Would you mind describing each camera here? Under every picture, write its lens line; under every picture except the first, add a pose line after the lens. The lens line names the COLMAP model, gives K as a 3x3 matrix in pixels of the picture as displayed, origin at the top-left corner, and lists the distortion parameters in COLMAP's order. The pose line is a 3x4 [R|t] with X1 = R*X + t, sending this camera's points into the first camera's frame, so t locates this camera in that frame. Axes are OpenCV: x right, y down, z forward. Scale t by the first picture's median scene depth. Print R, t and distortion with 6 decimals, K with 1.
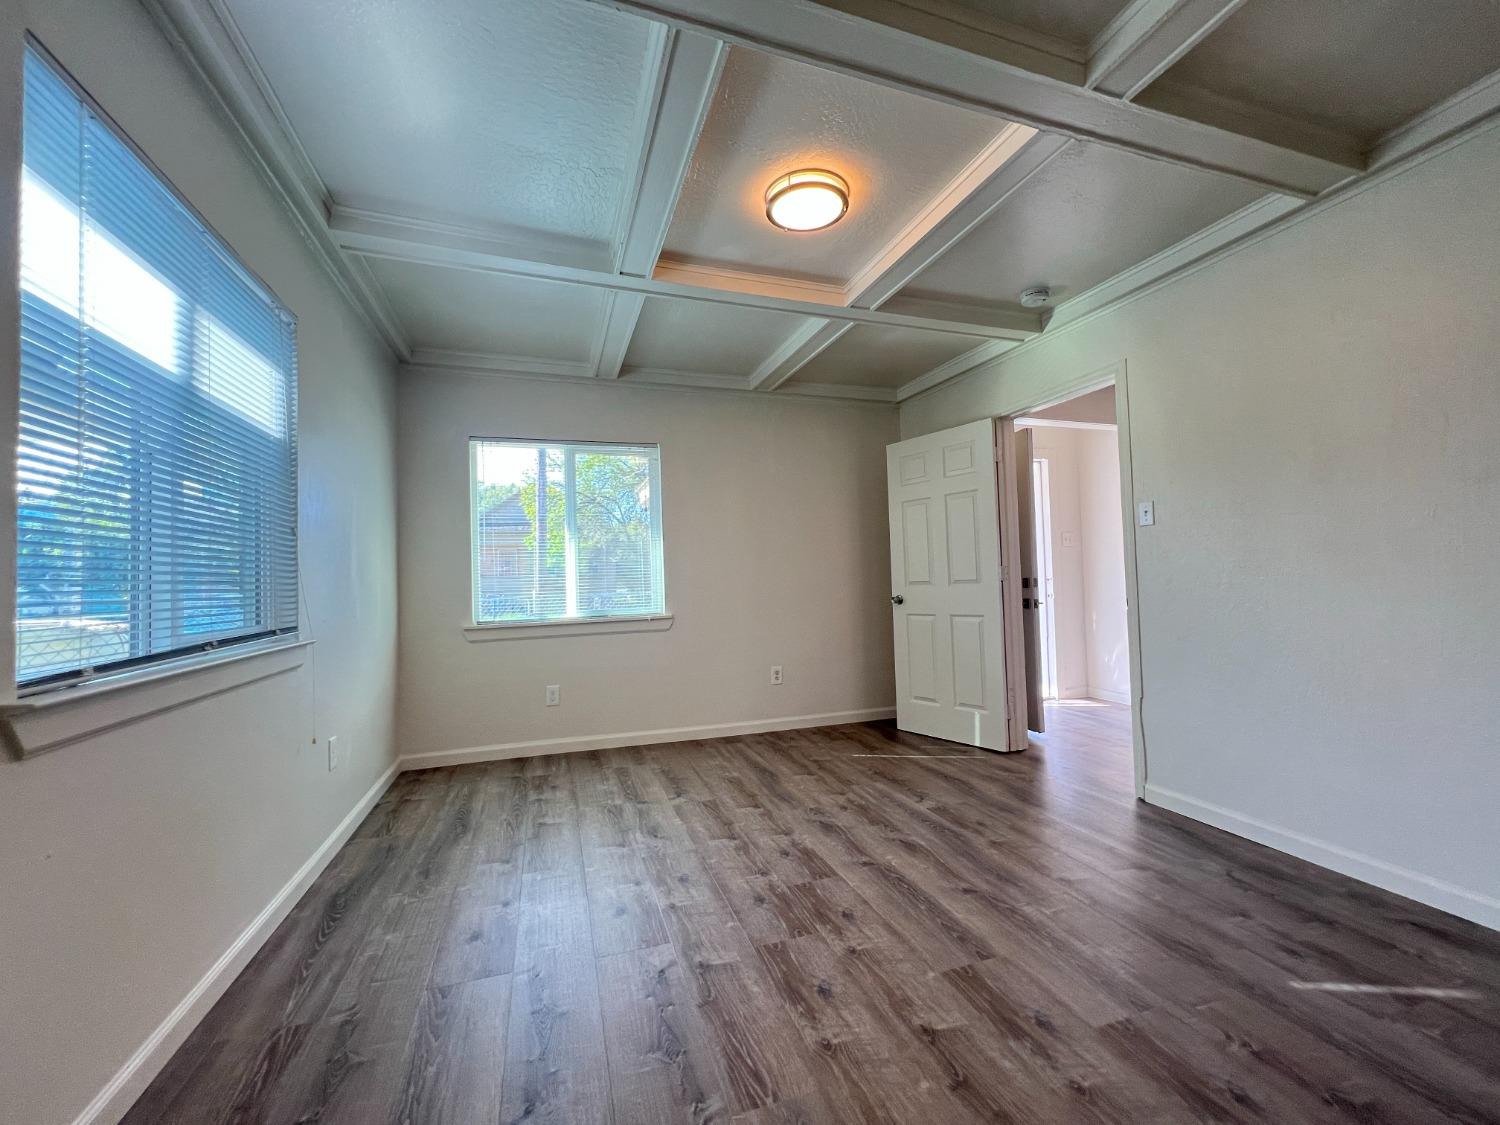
lens RADIAL K [[598.7, 0, 747.5], [0, 598.7, 562.5], [0, 0, 1]] dist [-0.000156, 0.000639]
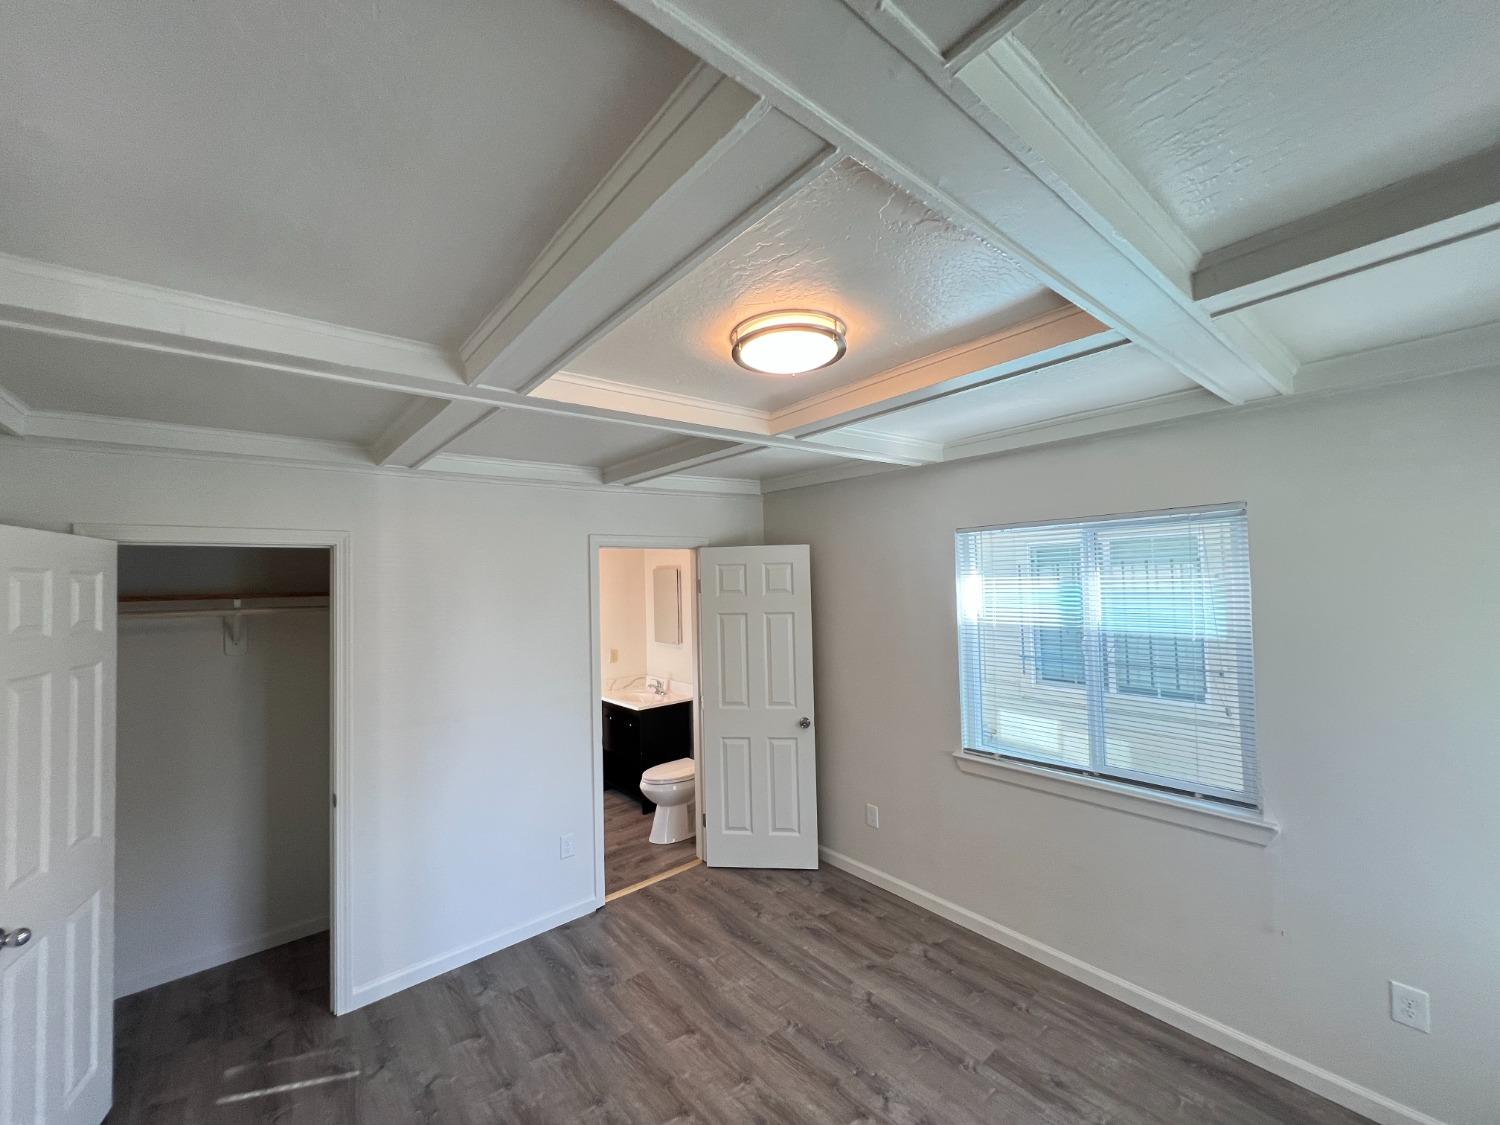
lens RADIAL K [[598.7, 0, 747.1], [0, 598.7, 563.8], [0, 0, 1]] dist [-0.000156, 0.000639]
pose [[-0.930353, 0.036751, -0.364817, 0.308292], [0.059679, 0.996874, -0.051770, -0.221547], [0.361774, -0.069937, -0.929639, 1.202672]]
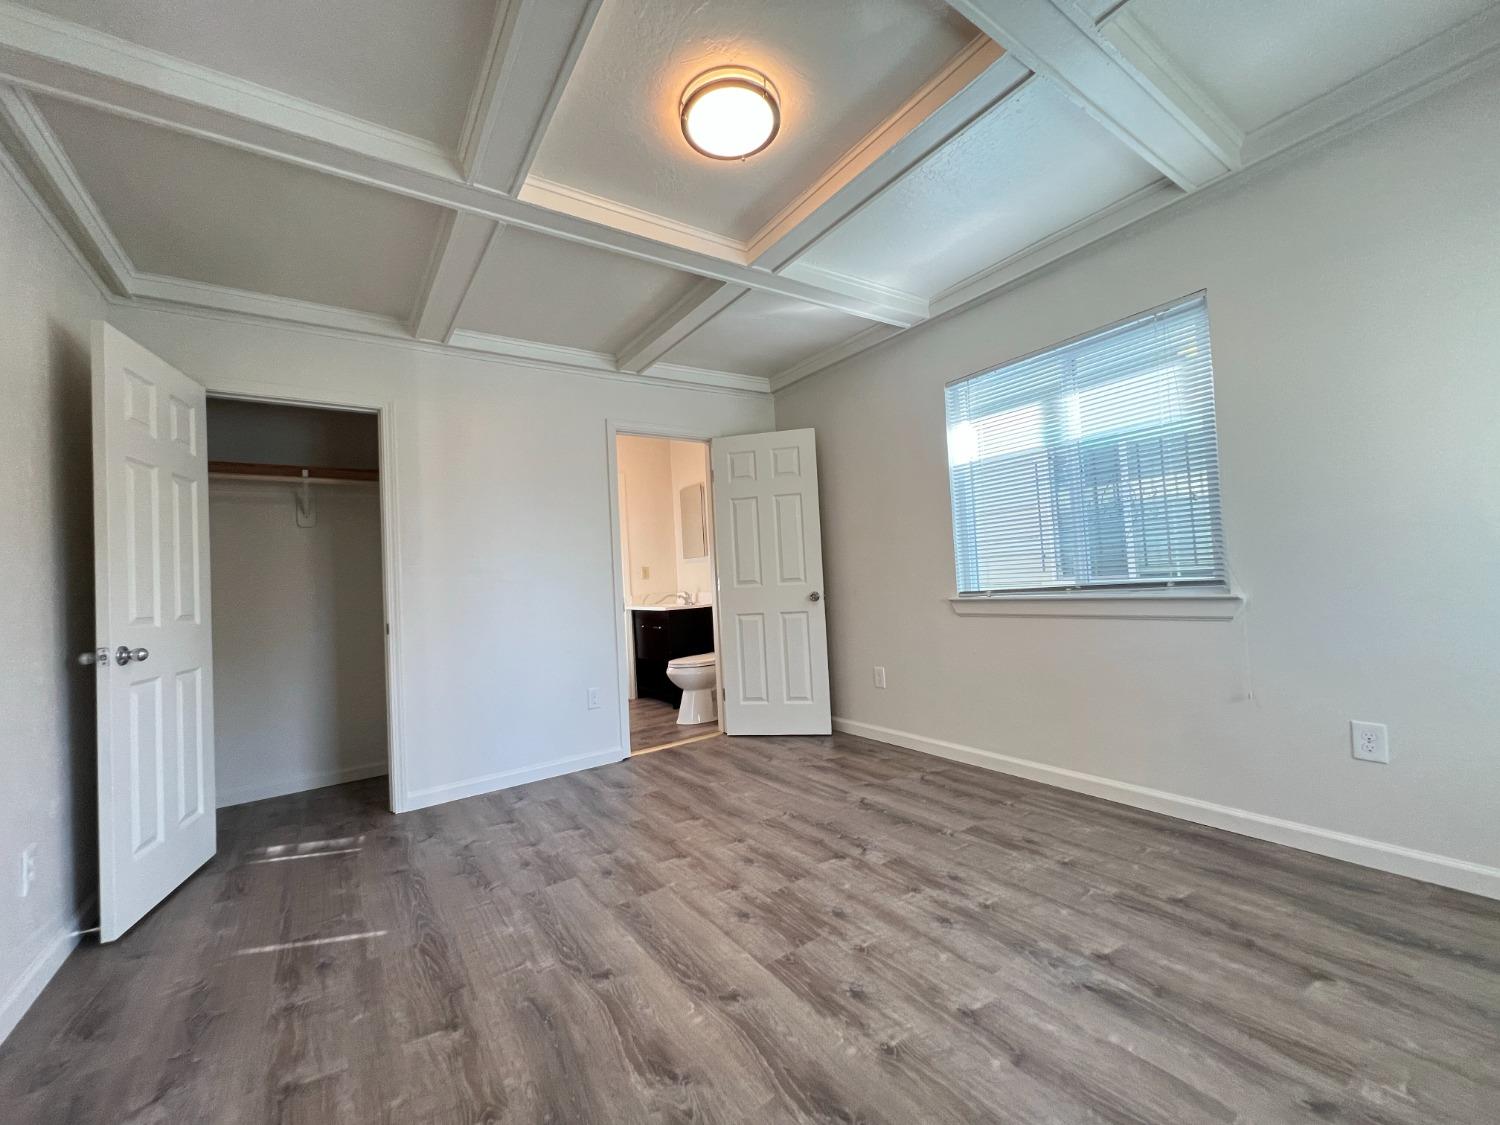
lens RADIAL K [[598.7, 0, 746.8], [0, 598.7, 564.8], [0, 0, 1]] dist [-0.000156, 0.000639]
pose [[-0.957477, 0.067556, -0.280489, 0.258469], [0.085942, 0.994849, -0.053762, 0.044695], [0.275413, -0.075582, -0.958350, 1.287610]]
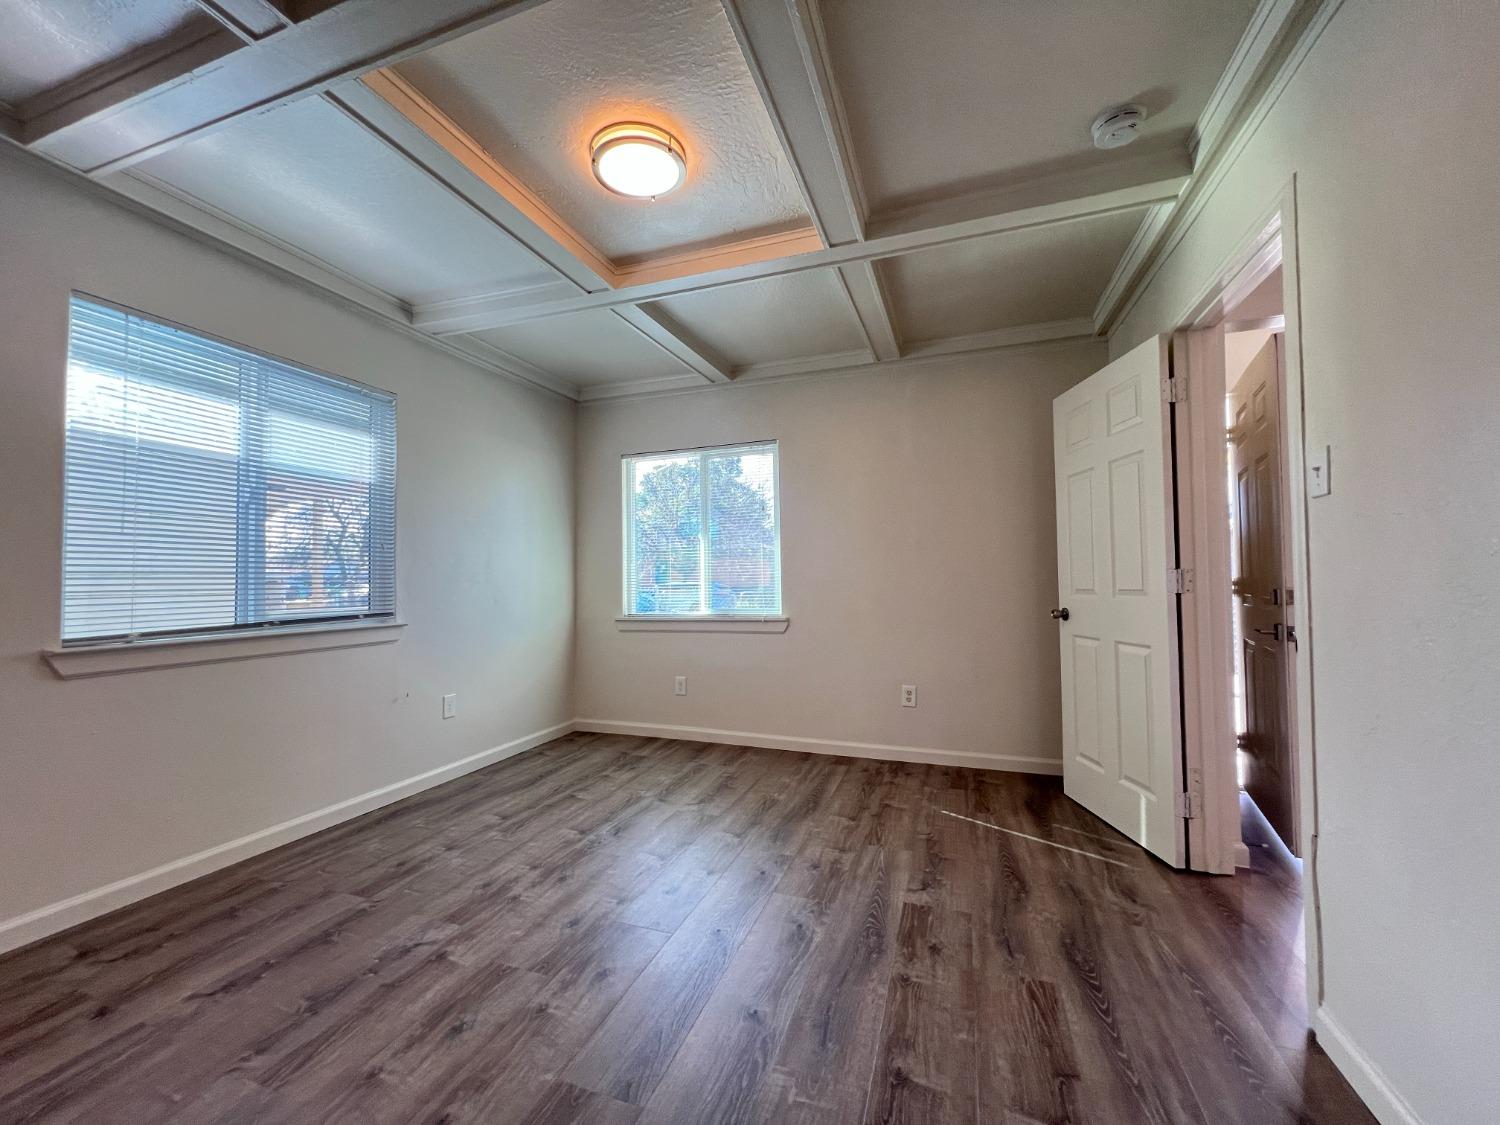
lens RADIAL K [[598.7, 0, 747.1], [0, 598.7, 562.7], [0, 0, 1]] dist [-0.000156, 0.000639]
pose [[0.785205, -0.000083, -0.619236, 0.568781], [0.009287, 0.999889, 0.011643, -0.015512], [0.619166, -0.014893, 0.785119, 0.291862]]
